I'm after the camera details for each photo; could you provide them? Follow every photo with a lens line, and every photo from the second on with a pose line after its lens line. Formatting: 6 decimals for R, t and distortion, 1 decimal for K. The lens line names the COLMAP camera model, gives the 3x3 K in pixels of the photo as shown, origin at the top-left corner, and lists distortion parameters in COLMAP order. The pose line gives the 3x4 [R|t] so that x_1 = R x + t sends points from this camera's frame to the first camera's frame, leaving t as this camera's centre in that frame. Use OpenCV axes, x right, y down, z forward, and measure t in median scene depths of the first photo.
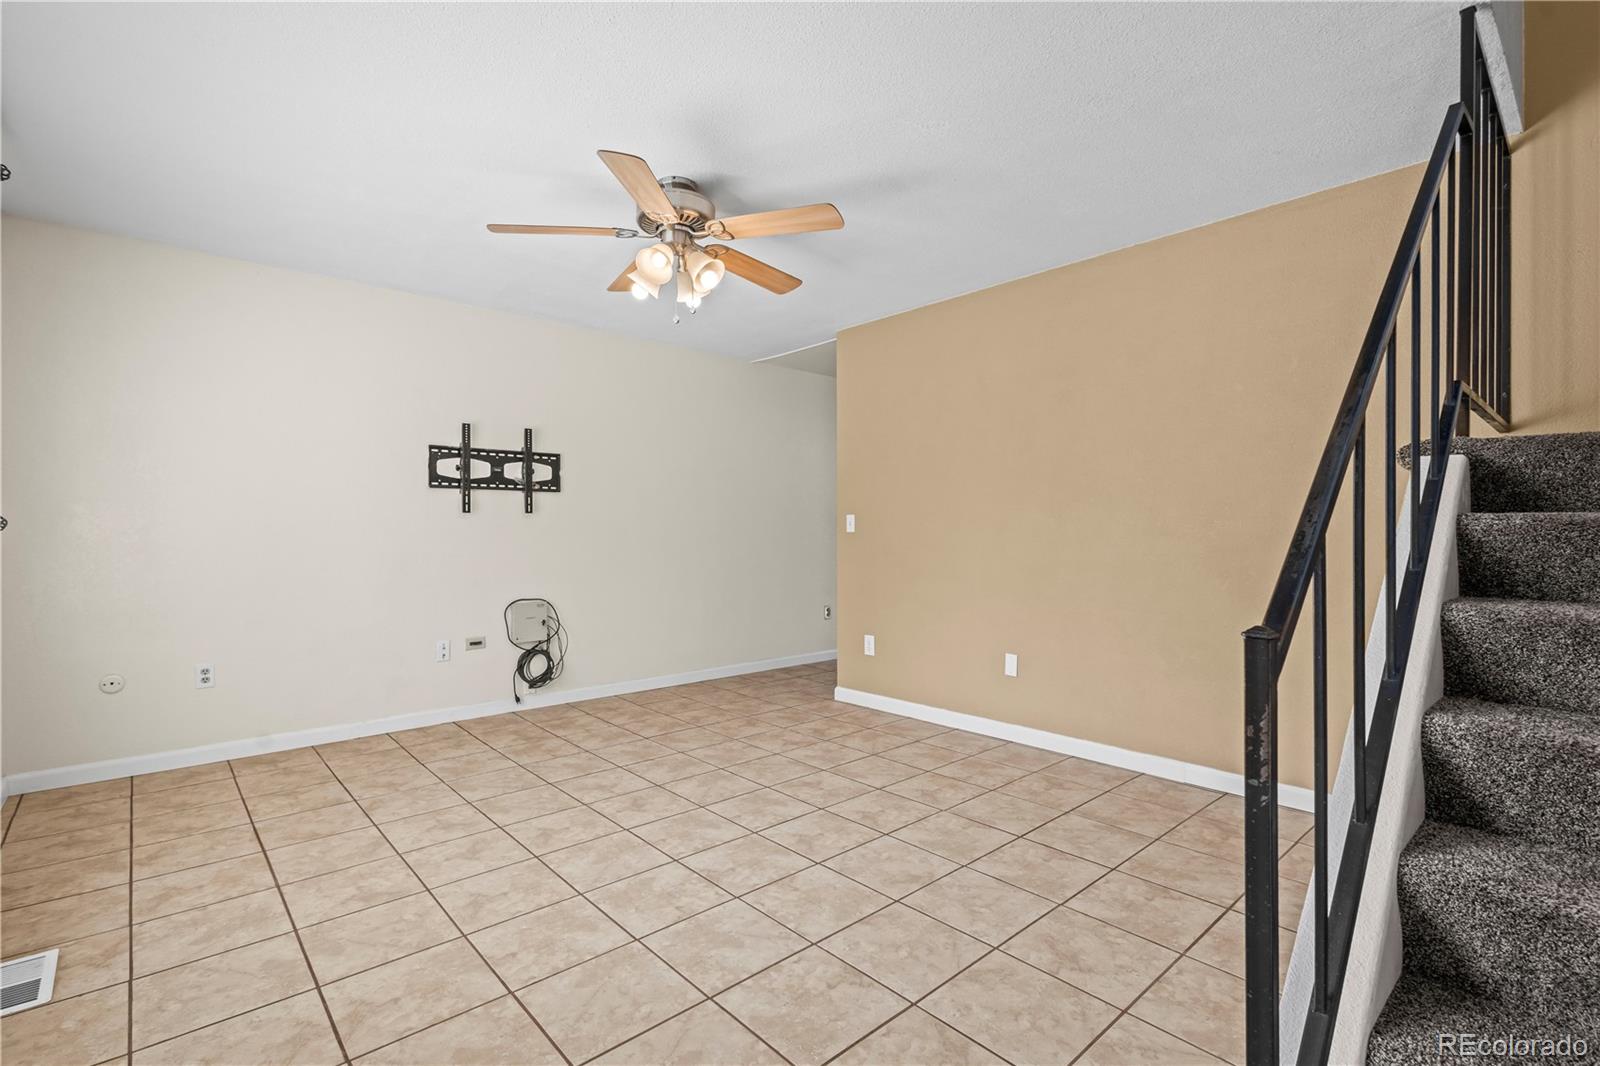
lens RADIAL K [[735.2, 0, 798.7], [0, 735.2, 531.5], [0, 0, 1]] dist [0.004680, -0.001235]
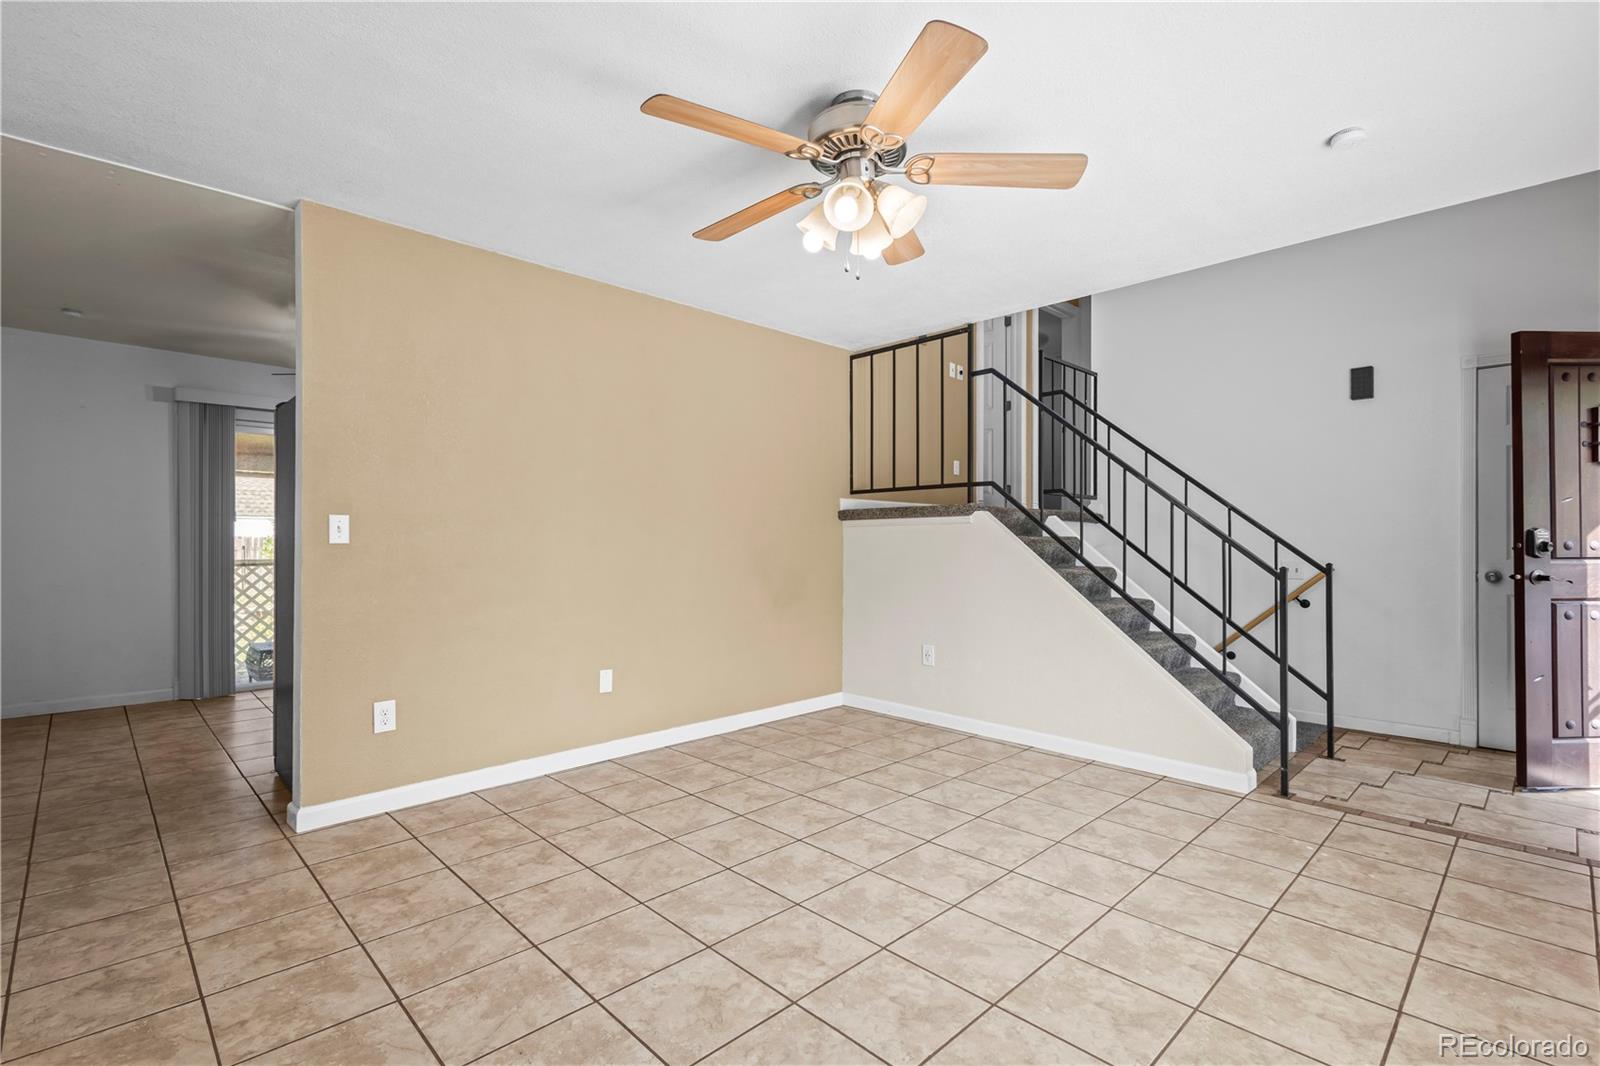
lens RADIAL K [[735.2, 0, 798.2], [0, 735.2, 538.6], [0, 0, 1]] dist [0.004680, -0.001235]
pose [[-0.038127, 0.003758, 0.999266, -0.836779], [0.000028, 0.999993, -0.003759, -0.001570], [-0.999273, -0.000116, -0.038126, 0.962208]]
